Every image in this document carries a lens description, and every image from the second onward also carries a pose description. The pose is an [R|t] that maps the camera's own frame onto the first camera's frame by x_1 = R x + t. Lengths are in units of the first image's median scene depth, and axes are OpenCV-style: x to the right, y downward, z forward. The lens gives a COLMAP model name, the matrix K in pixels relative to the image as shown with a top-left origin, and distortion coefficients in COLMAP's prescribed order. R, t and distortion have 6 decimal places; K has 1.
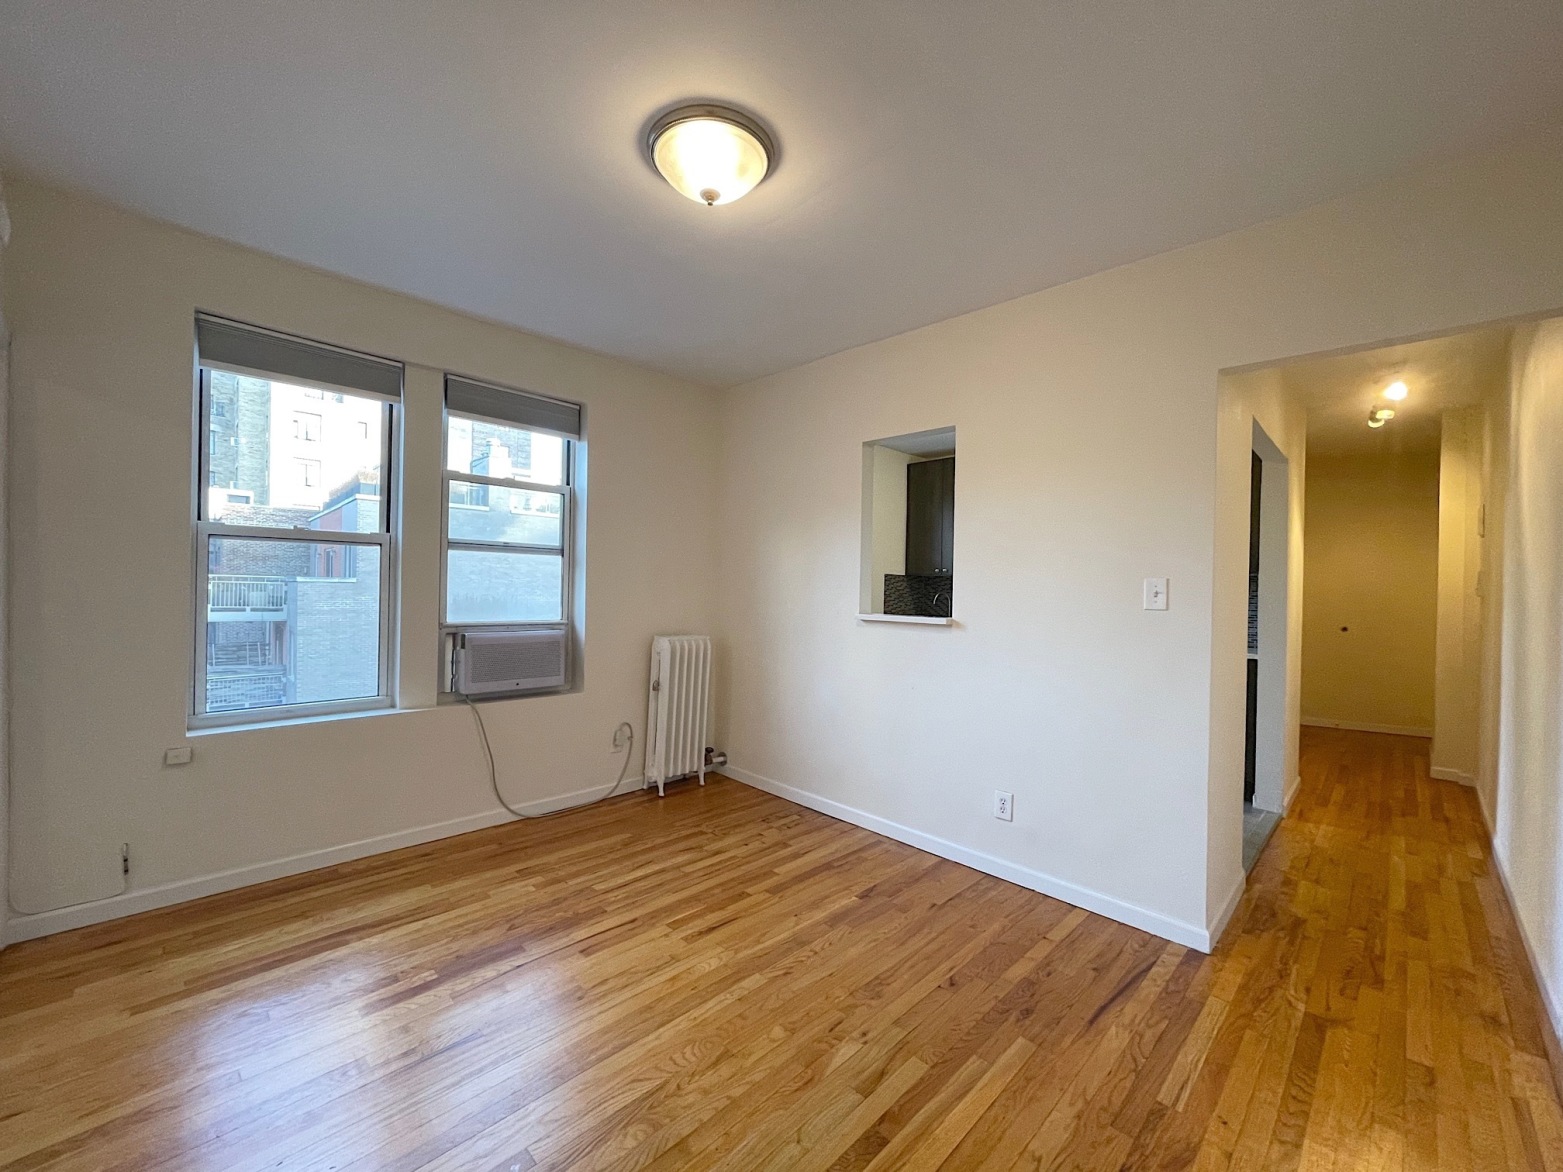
lens RADIAL K [[630.9, 0, 771.7], [0, 630.9, 584.7], [0, 0, 1]] dist [0.003391, 0.000061]
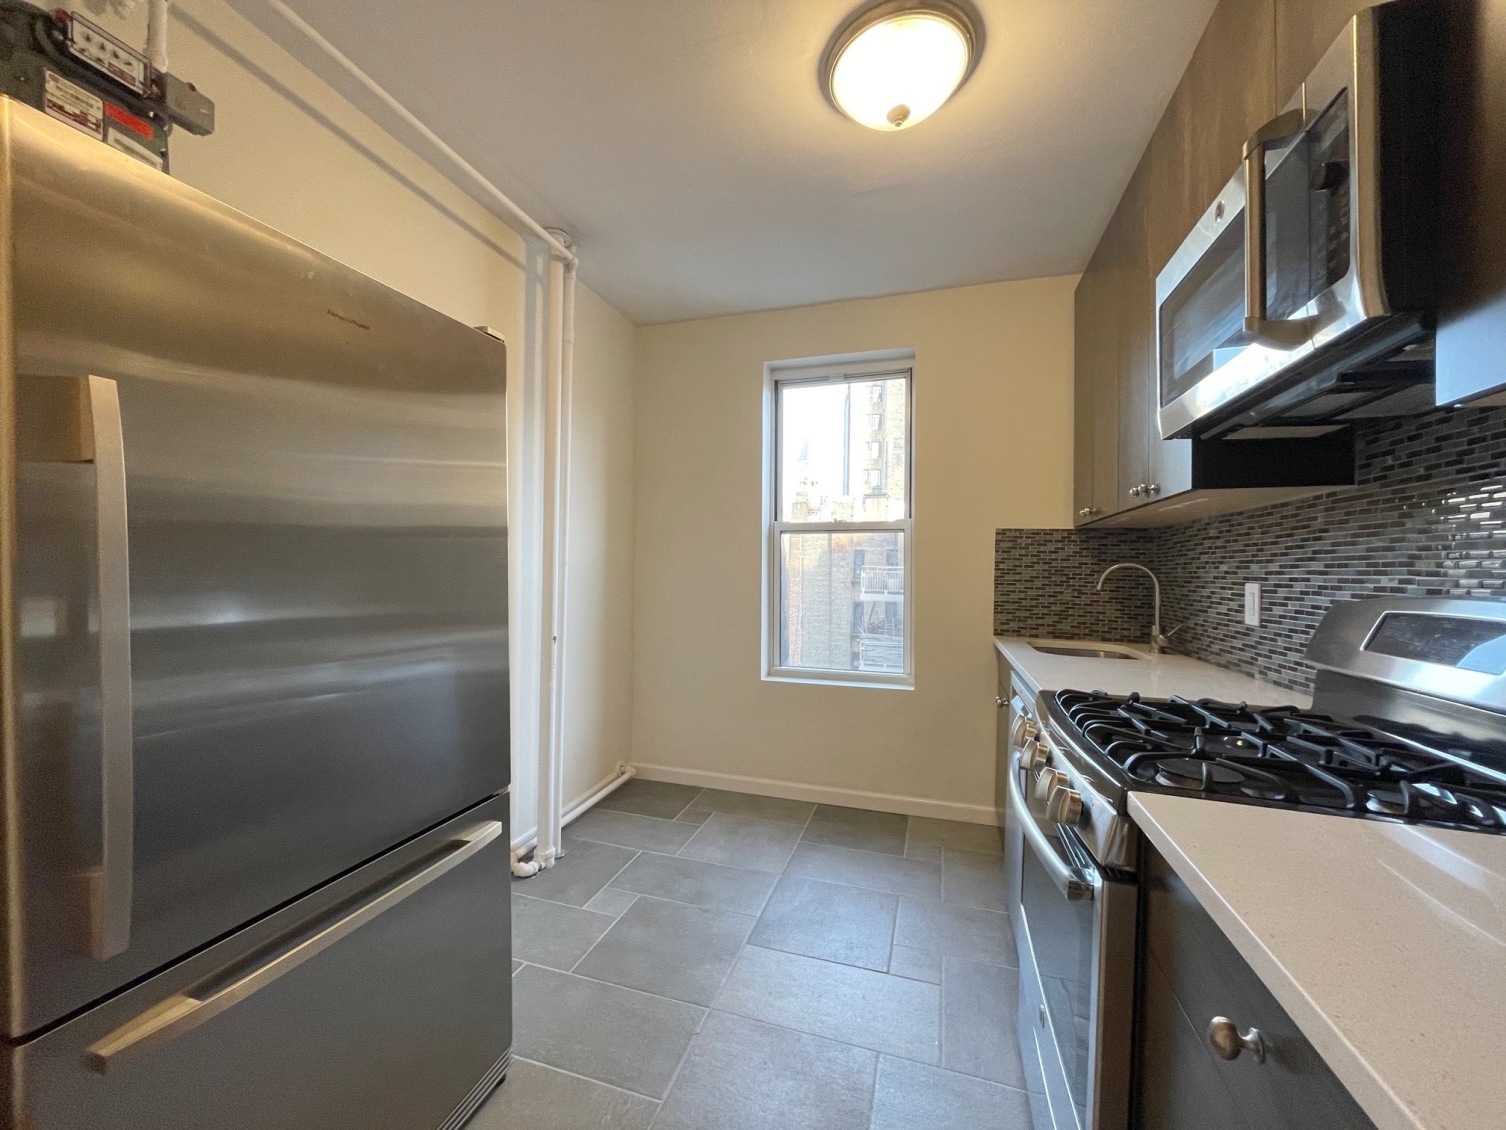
lens RADIAL K [[607.9, 0, 744.6], [0, 607.9, 565.1], [0, 0, 1]] dist [0.003391, 0.000061]
pose [[0.468038, -0.015675, -0.883569, 0.243494], [0.000242, 0.999845, -0.017610, 0.009831], [0.883708, 0.008028, 0.467970, 0.277014]]
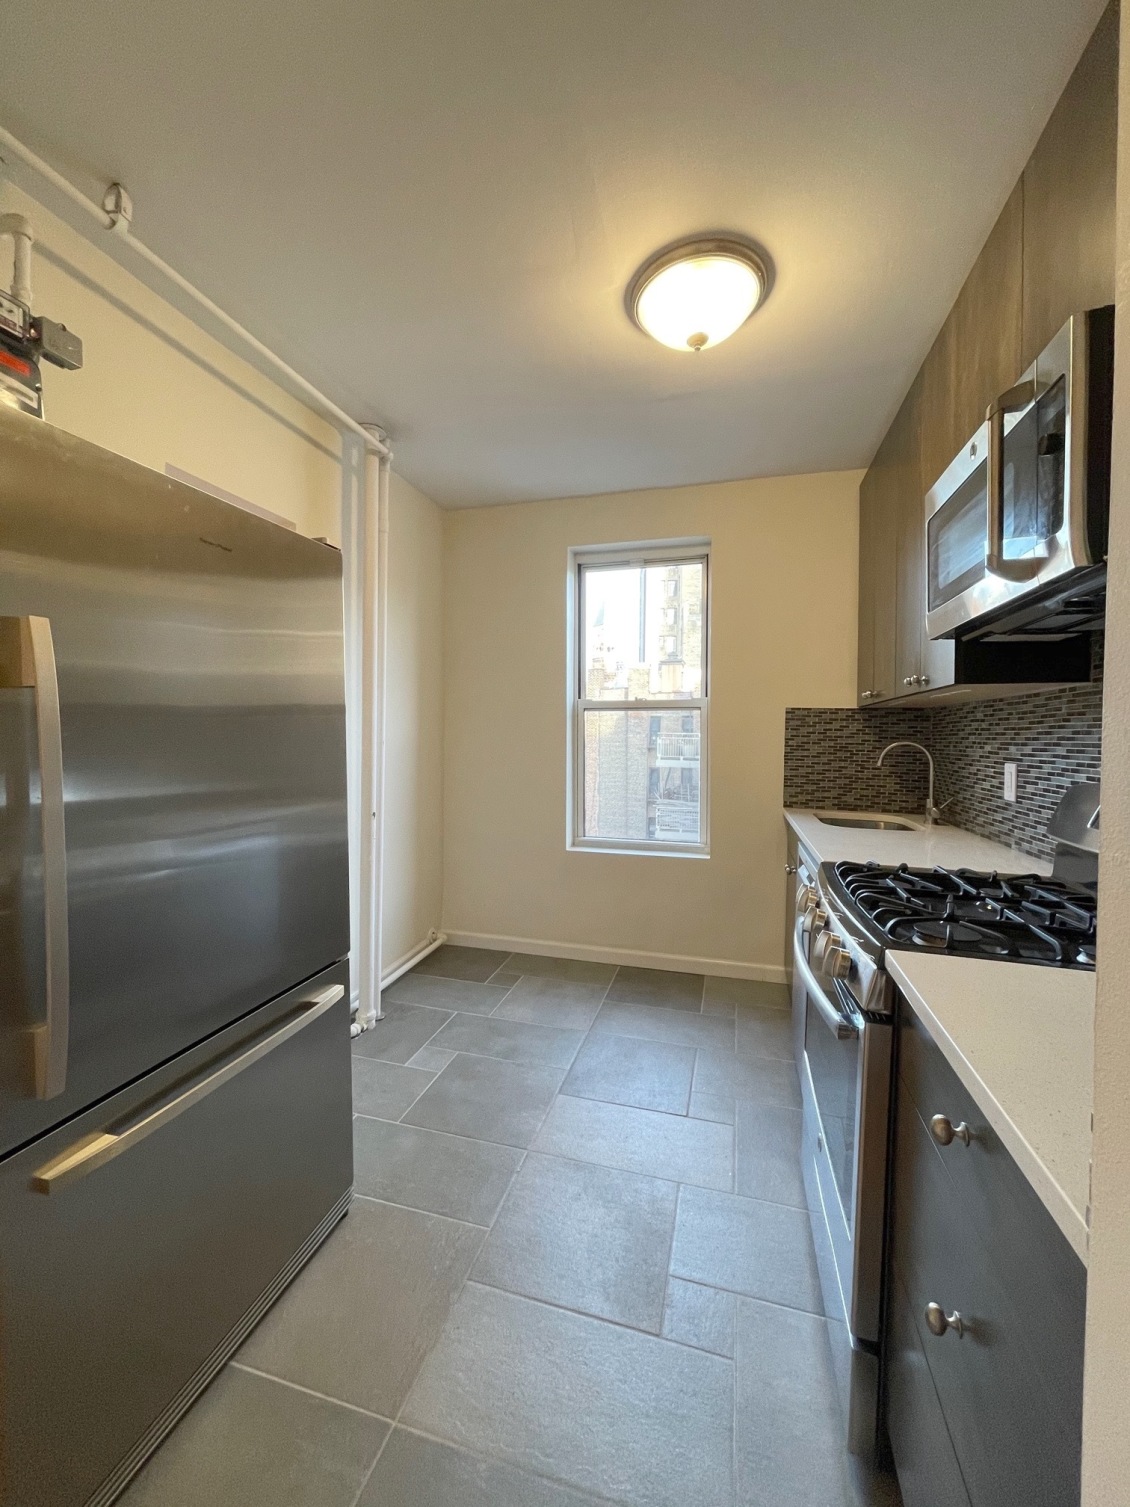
lens RADIAL K [[608.3, 0, 559.9], [0, 608.3, 741.3], [0, 0, 1]] dist [0.003391, 0.000061]
pose [[0.495786, -0.002400, -0.868441, 0.253411], [0.003999, 0.999992, -0.000480, 0.005272], [0.868435, -0.003235, 0.495792, 0.267000]]
